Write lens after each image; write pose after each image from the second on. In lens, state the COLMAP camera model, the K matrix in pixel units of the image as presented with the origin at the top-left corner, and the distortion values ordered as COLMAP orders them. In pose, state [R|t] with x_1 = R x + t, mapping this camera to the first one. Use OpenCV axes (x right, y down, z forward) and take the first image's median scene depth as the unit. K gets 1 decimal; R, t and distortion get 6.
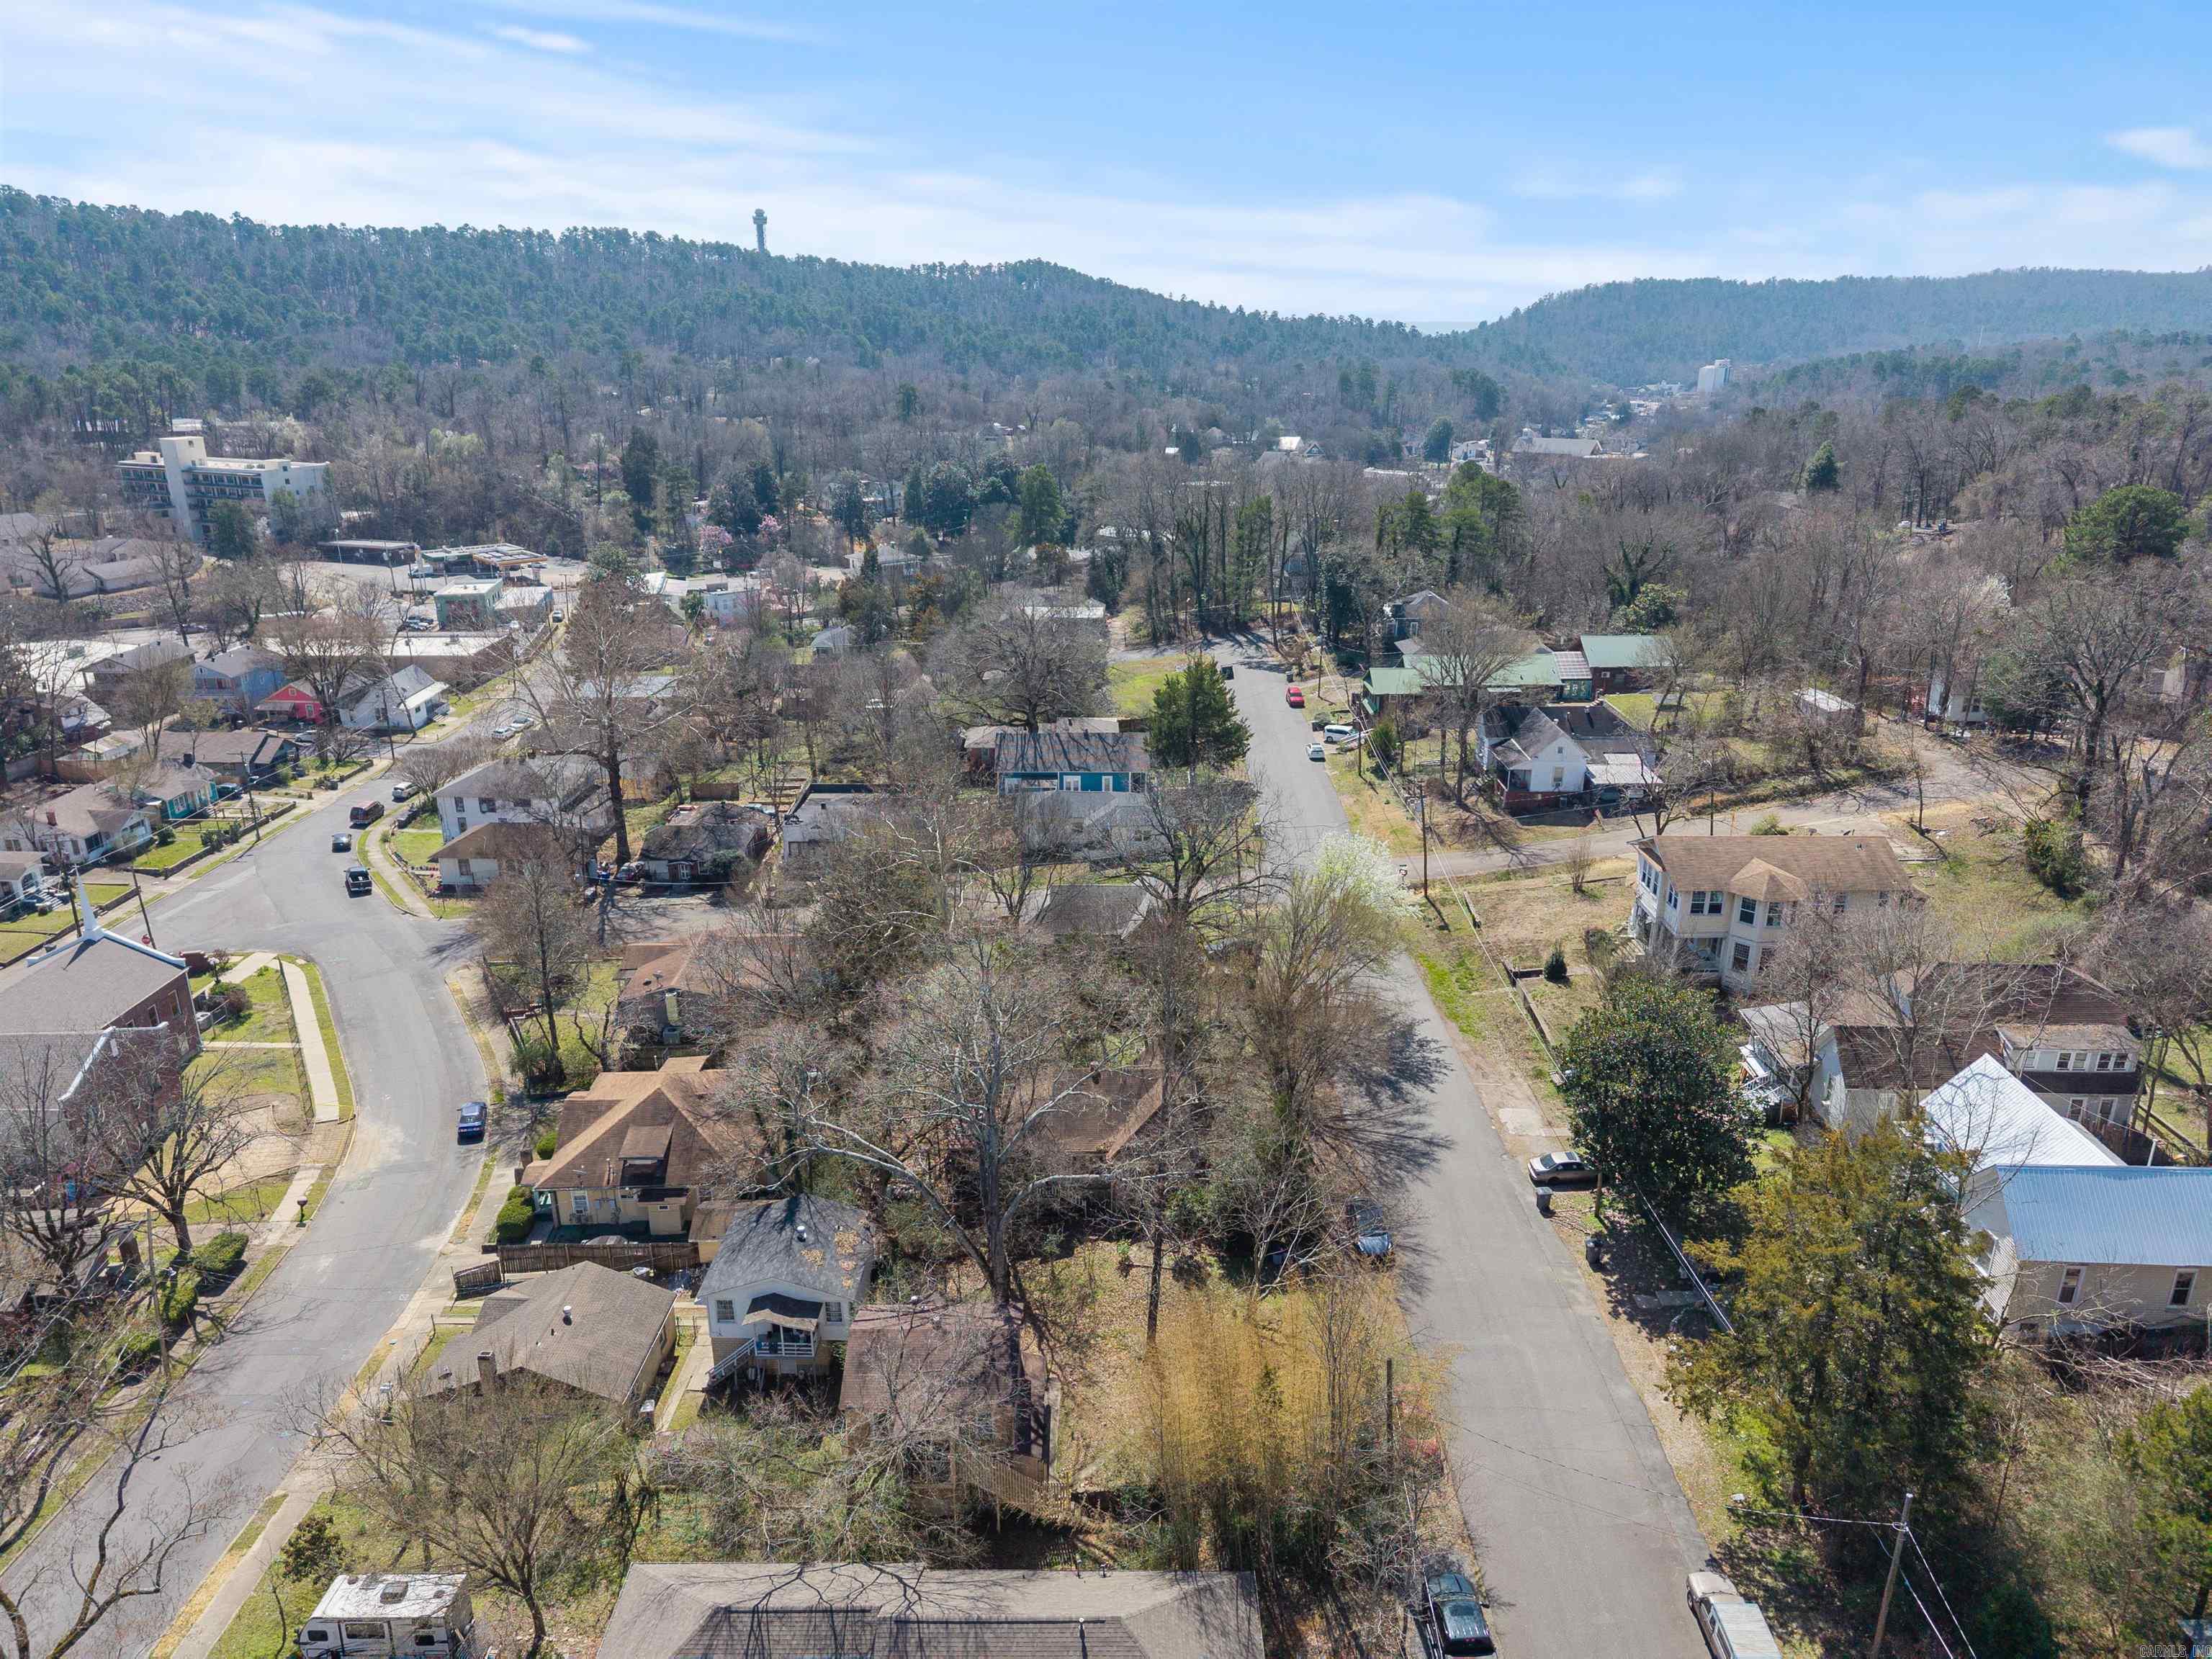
lens RADIAL K [[1482.2, 0, 1106.0], [0, 1482.2, 829.5], [0, 0, 1]] dist [0.035778, -0.048144]
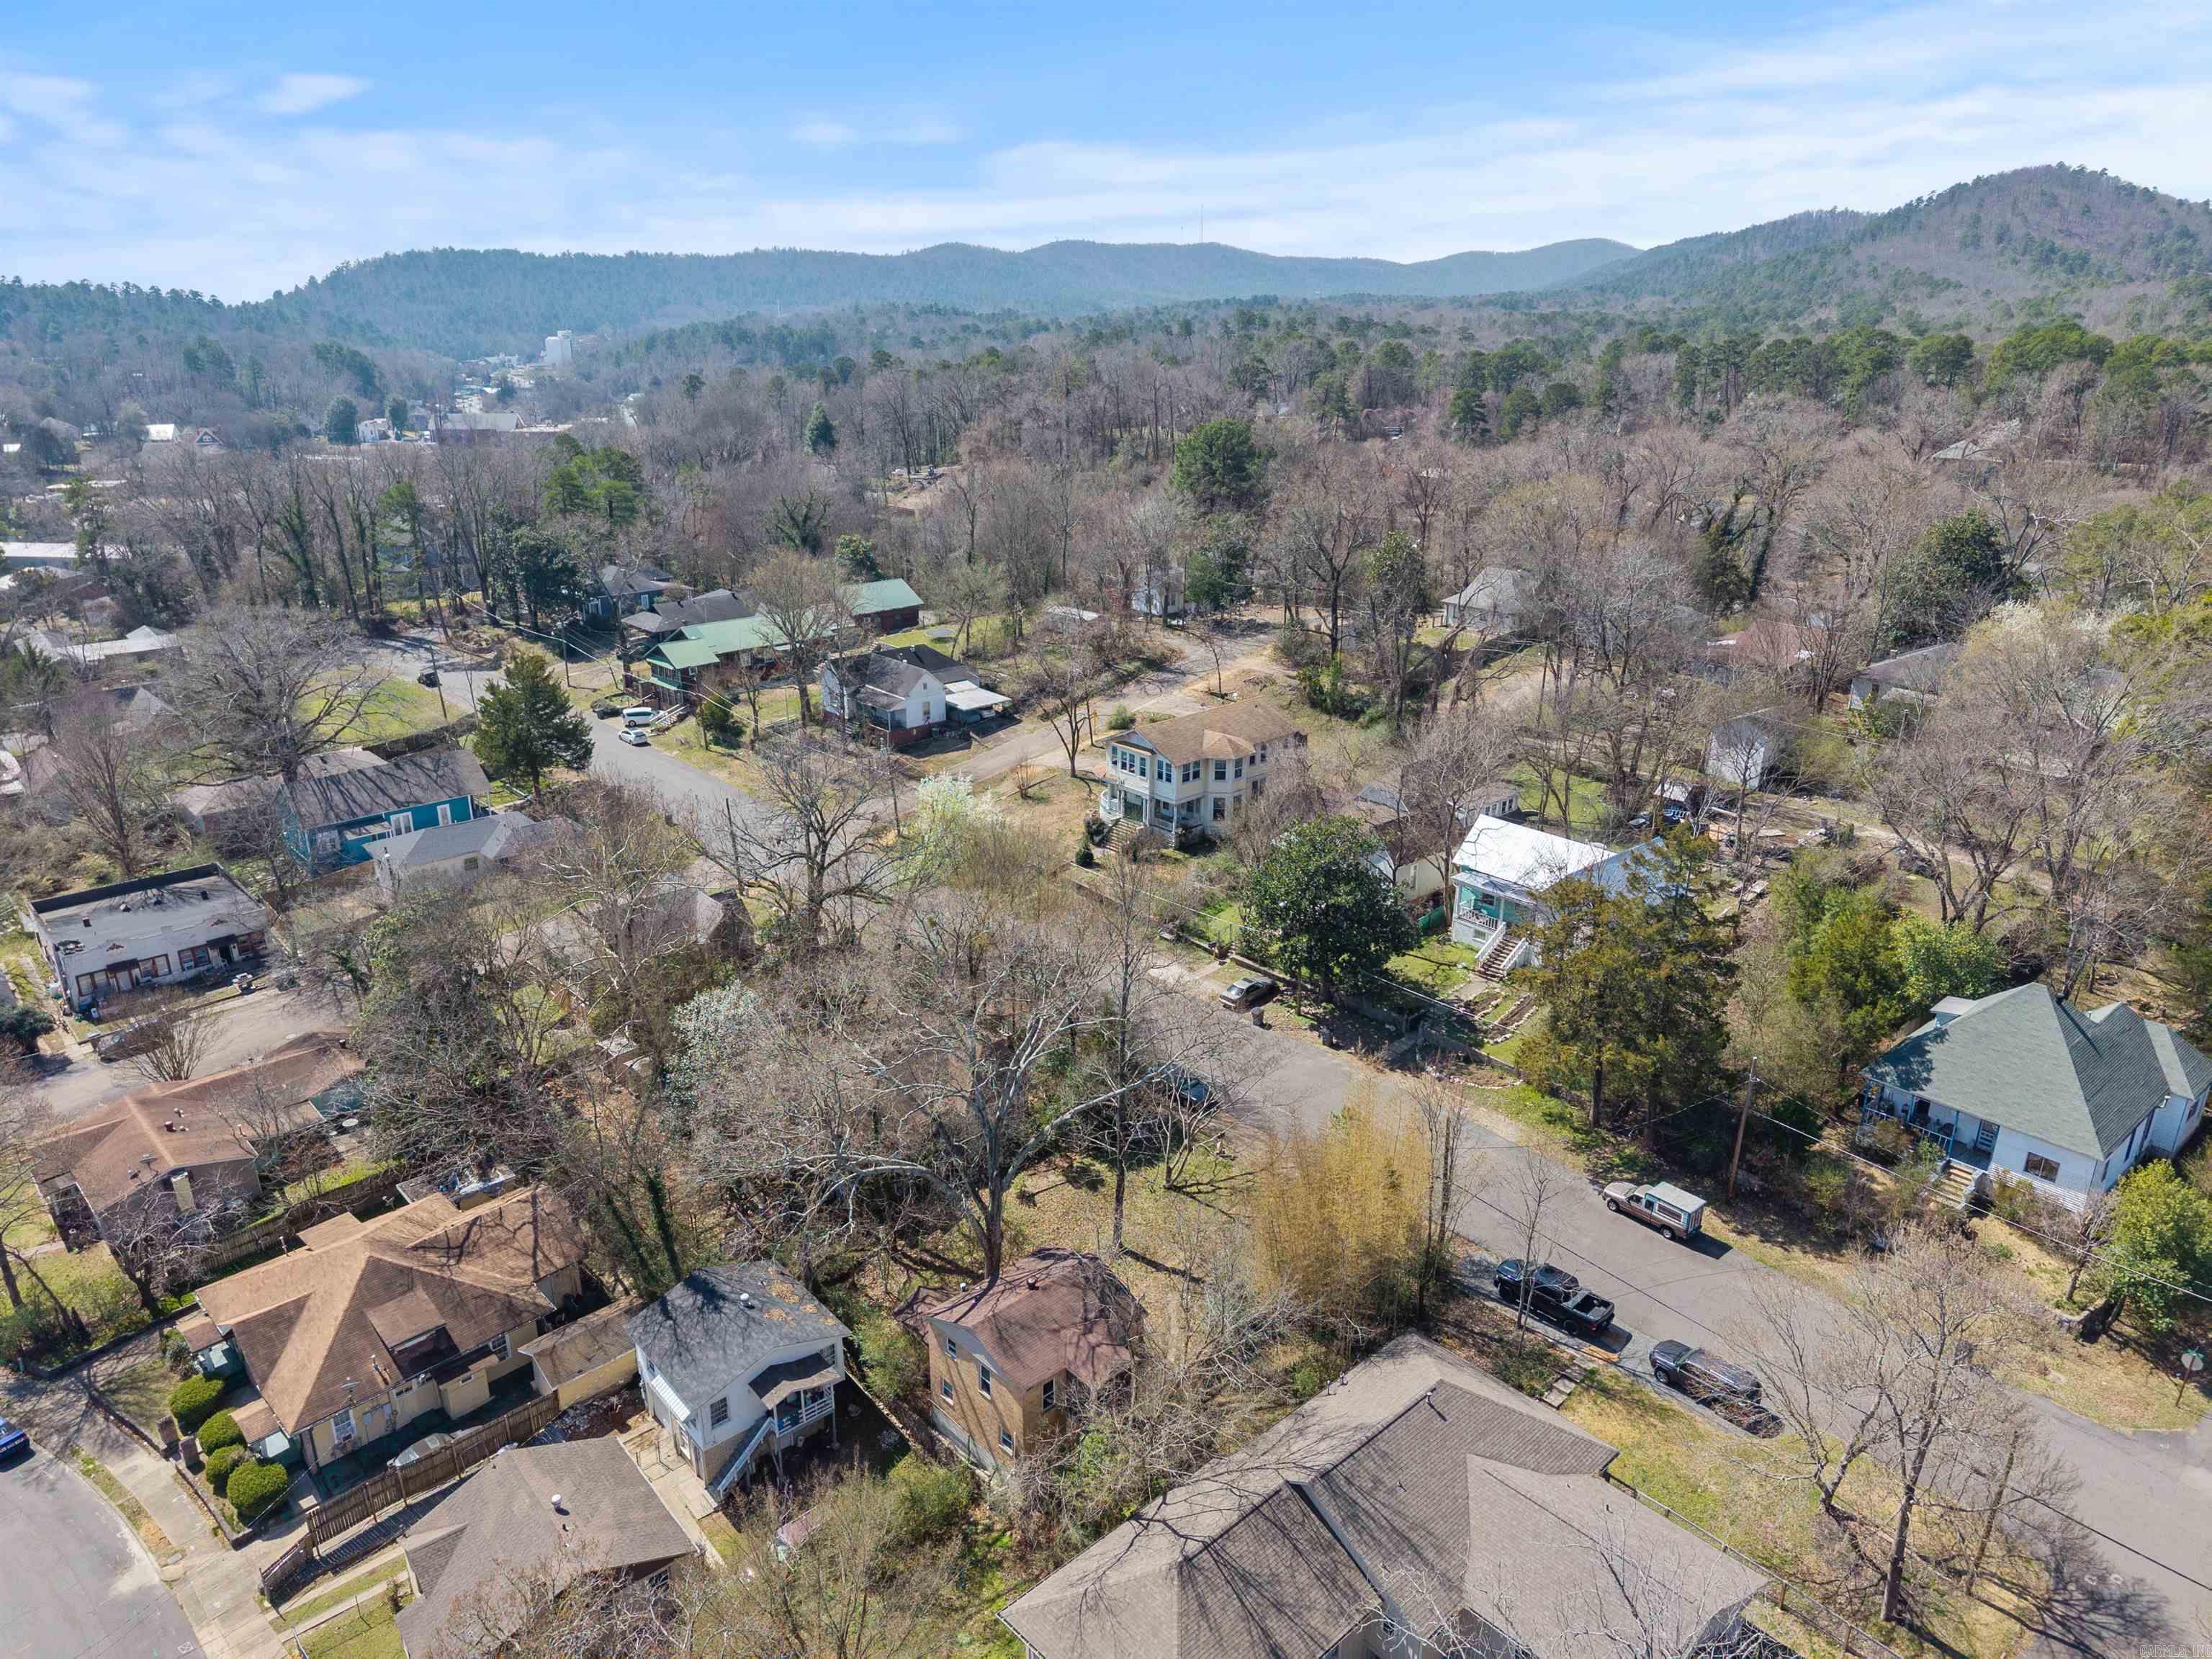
lens RADIAL K [[1471.2, 0, 1106.0], [0, 1471.2, 829.5], [0, 0, 1]] dist [0.051146, -0.051943]
pose [[0.736559, -0.225402, 0.637710, -0.285722], [0.214229, 0.972041, 0.096136, -0.023828], [-0.641550, 0.065806, 0.764254, 0.079815]]
